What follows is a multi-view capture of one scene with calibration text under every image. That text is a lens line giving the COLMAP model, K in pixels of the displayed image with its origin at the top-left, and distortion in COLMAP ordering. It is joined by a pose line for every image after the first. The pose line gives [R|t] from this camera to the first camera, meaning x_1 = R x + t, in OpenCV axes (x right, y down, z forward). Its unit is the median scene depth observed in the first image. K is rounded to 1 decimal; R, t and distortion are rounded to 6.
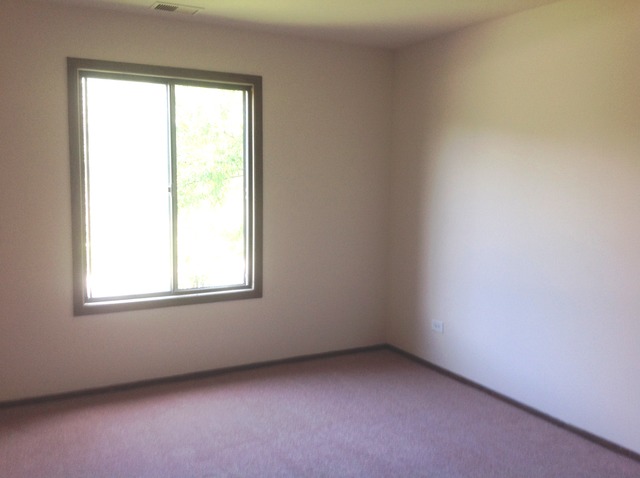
lens RADIAL K [[610.7, 0, 324.0], [0, 610.7, 242.4], [0, 0, 1]] dist [0.181661, -0.361518]
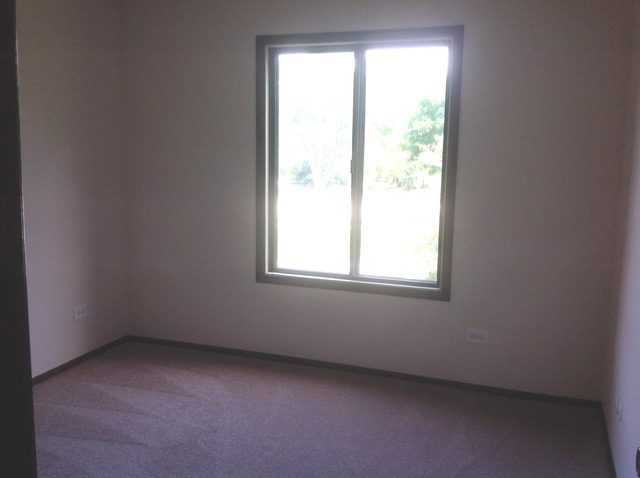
lens RADIAL K [[610.7, 0, 324.0], [0, 610.7, 242.4], [0, 0, 1]] dist [0.181661, -0.361518]
pose [[0.670723, 0.096570, -0.735395, 0.416182], [-0.106489, 0.993754, 0.033373, 0.002875], [0.734024, 0.055927, 0.676817, 0.346130]]
